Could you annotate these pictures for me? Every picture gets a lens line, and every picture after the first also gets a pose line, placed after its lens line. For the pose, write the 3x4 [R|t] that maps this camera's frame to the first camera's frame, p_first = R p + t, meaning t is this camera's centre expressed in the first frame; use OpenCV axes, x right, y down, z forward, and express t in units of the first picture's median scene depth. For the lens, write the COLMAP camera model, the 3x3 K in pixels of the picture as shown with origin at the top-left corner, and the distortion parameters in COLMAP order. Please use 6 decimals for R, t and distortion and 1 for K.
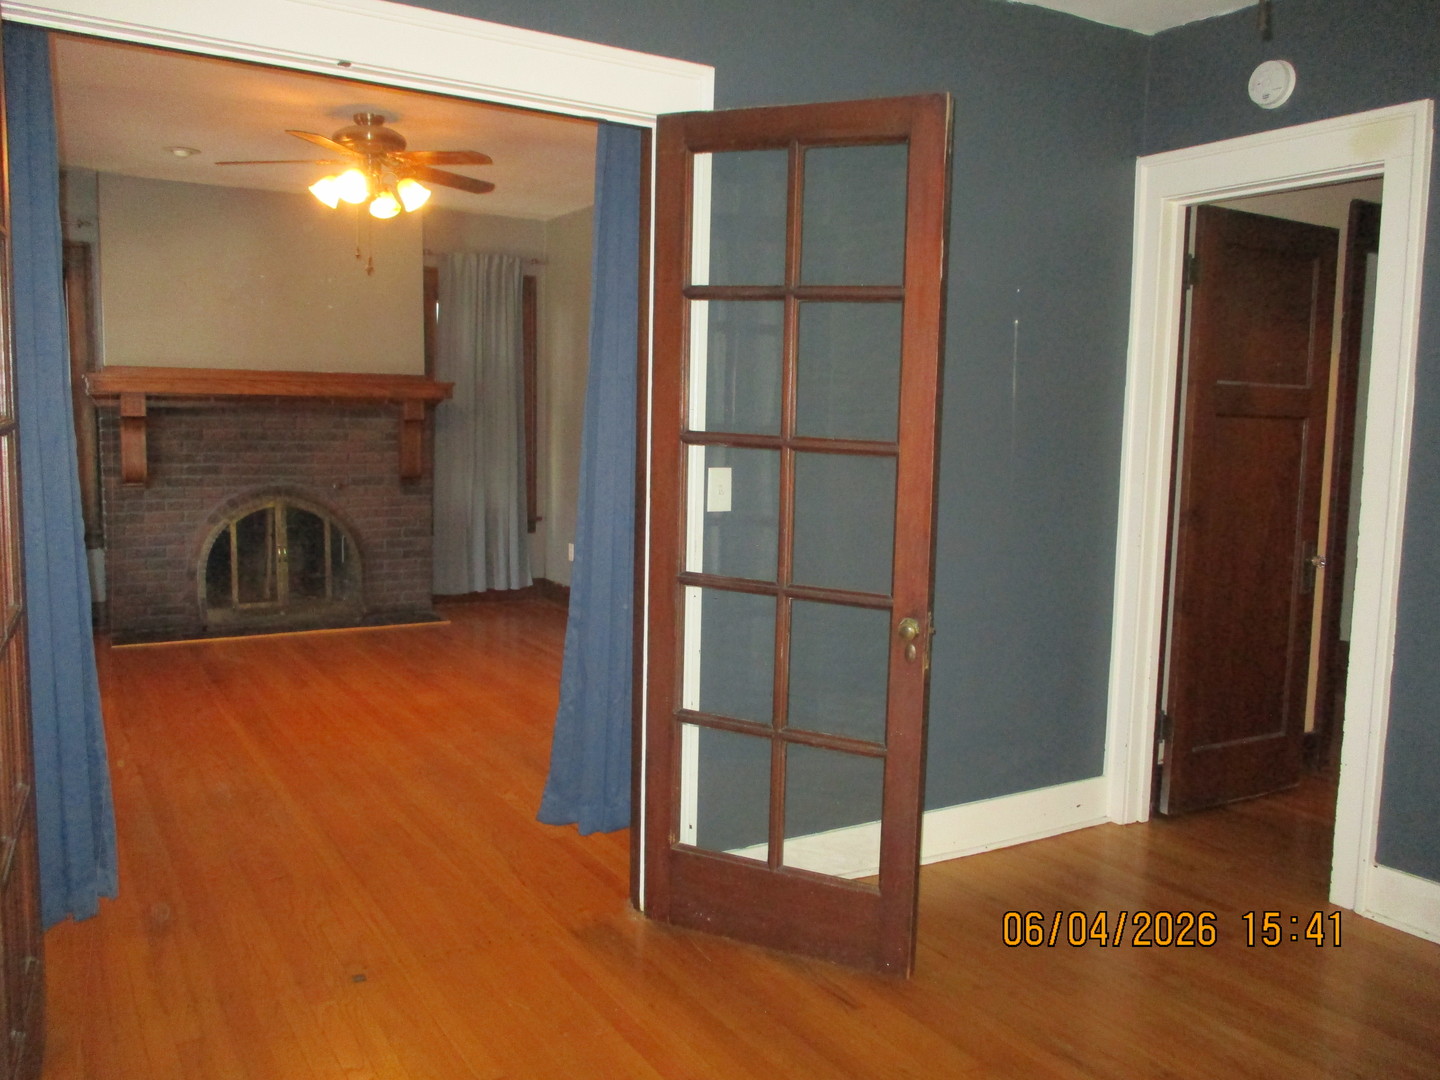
lens RADIAL K [[1194.3, 0, 727.5], [0, 1194.3, 545.1], [0, 0, 1]] dist [-0.031943, 0.004170]
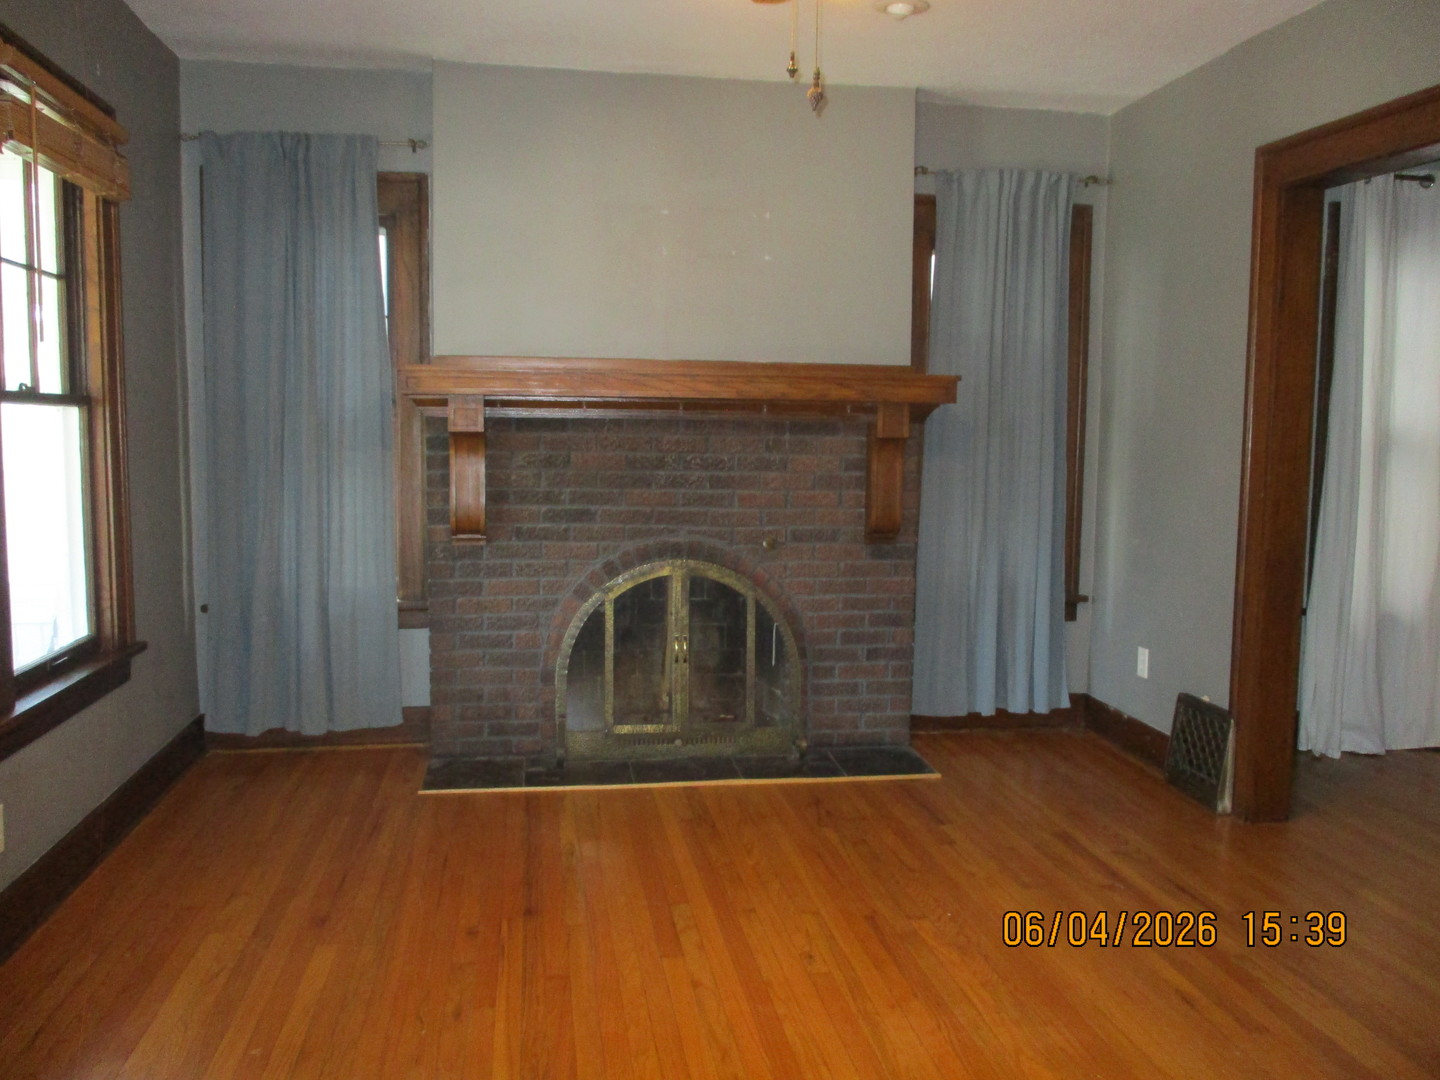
lens RADIAL K [[1194.3, 0, 774.2], [0, 1194.3, 567.6], [0, 0, 1]] dist [-0.031943, 0.004170]
pose [[0.937602, 0.035777, -0.345864, -0.105486], [-0.035416, 0.999346, 0.007365, -0.041066], [0.345901, 0.005343, 0.938256, 0.405035]]
